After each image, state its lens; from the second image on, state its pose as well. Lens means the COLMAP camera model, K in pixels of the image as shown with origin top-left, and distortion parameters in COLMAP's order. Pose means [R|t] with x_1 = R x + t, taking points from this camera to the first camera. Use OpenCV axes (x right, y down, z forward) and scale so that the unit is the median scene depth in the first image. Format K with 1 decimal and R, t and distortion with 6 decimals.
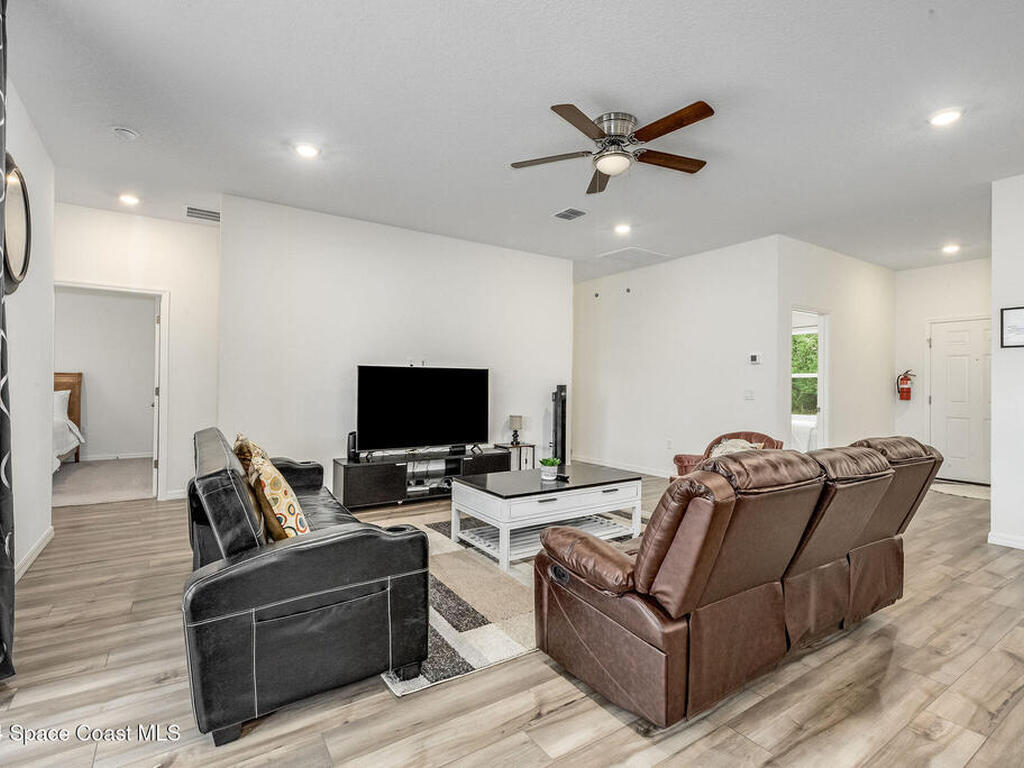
lens RADIAL K [[505.8, 0, 512.0], [0, 505.8, 384.0], [0, 0, 1]] dist [-0.000249, -0.000141]
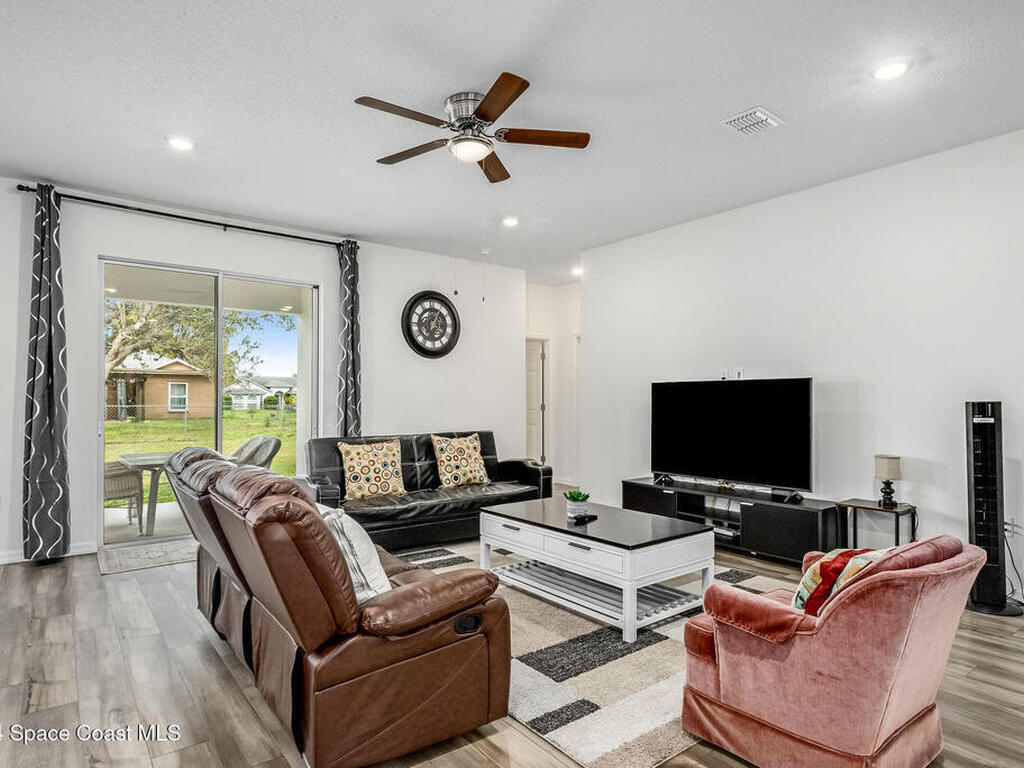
lens RADIAL K [[583.6, 0, 512.0], [0, 583.6, 384.0], [0, 0, 1]] dist [0.017154, -0.000023]
pose [[0.072676, -0.033683, -0.996787, 0.721810], [0.004792, 0.999430, -0.033423, 0.002254], [0.997344, -0.002348, 0.072796, 0.597755]]
